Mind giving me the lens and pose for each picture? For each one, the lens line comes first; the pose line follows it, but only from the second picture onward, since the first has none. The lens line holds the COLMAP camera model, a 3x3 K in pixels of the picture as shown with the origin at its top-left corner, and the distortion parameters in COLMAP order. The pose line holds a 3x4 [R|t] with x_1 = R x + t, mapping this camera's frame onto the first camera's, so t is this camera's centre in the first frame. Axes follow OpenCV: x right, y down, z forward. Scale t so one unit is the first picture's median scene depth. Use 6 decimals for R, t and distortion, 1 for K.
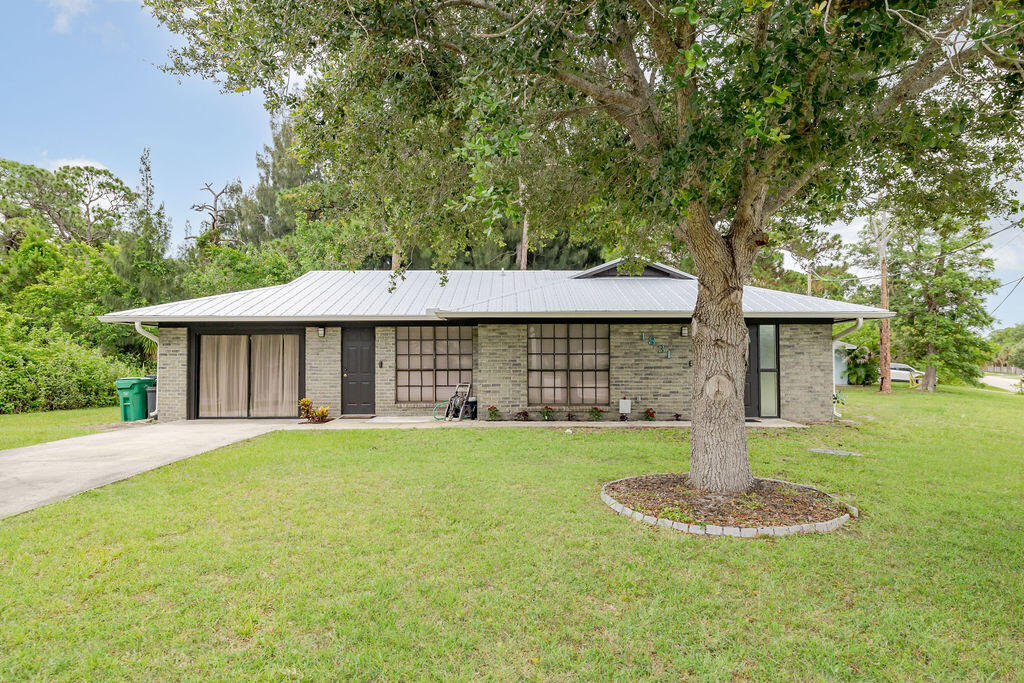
lens RADIAL K [[591.0, 0, 520.6], [0, 591.0, 344.4], [0, 0, 1]] dist [0.003085, 0.001020]
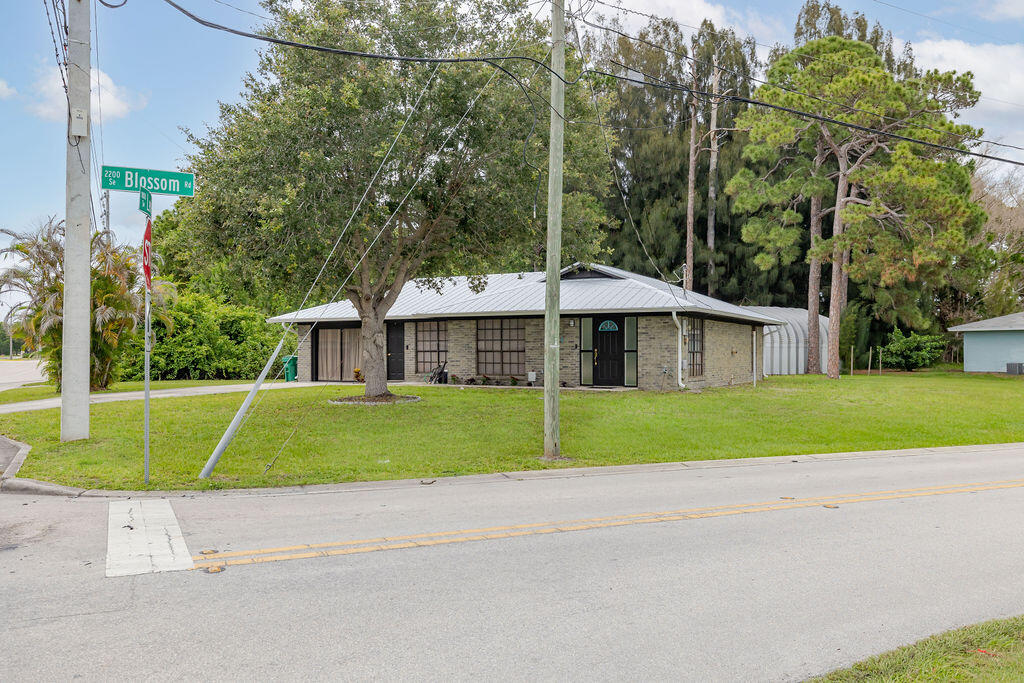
lens RADIAL K [[820.4, 0, 511.6], [0, 820.4, 336.9], [0, 0, 1]] dist [0.011144, -0.004352]
pose [[0.869483, -0.008022, -0.493897, 1.099216], [0.016685, 0.999775, 0.013134, -0.017387], [0.493680, -0.019660, 0.869421, -0.737429]]
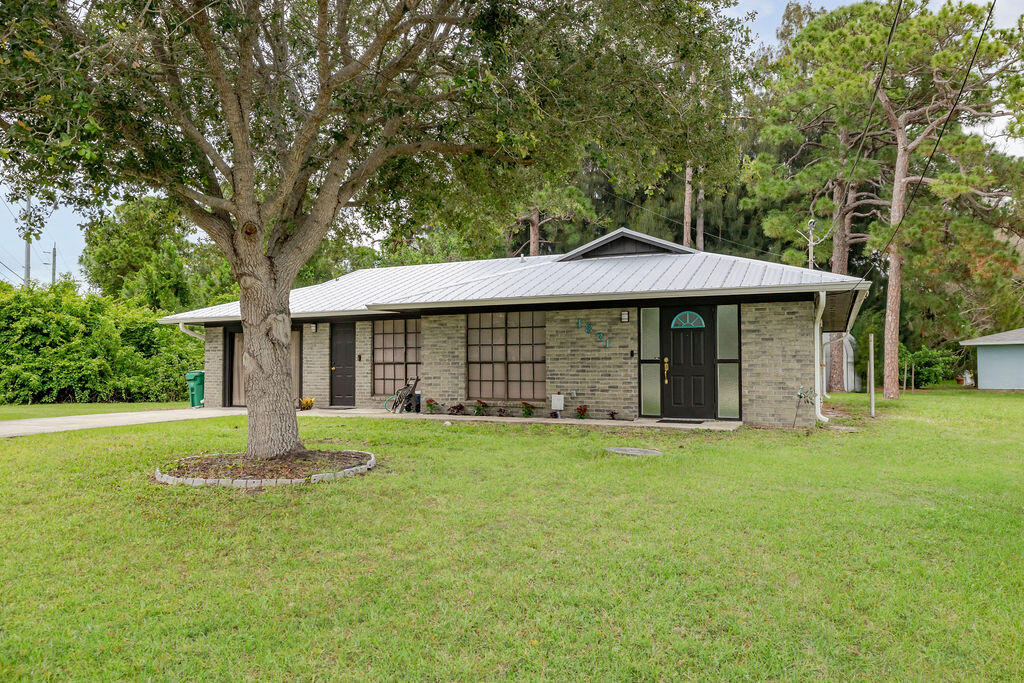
lens RADIAL K [[703.7, 0, 512.9], [0, 703.7, 342.7], [0, 0, 1]] dist [0.001087, 0.004891]
pose [[0.903182, -0.015980, -0.428959, 0.566935], [0.014447, 0.999872, -0.006830, 0.020712], [0.429014, -0.000029, 0.903298, 0.005871]]
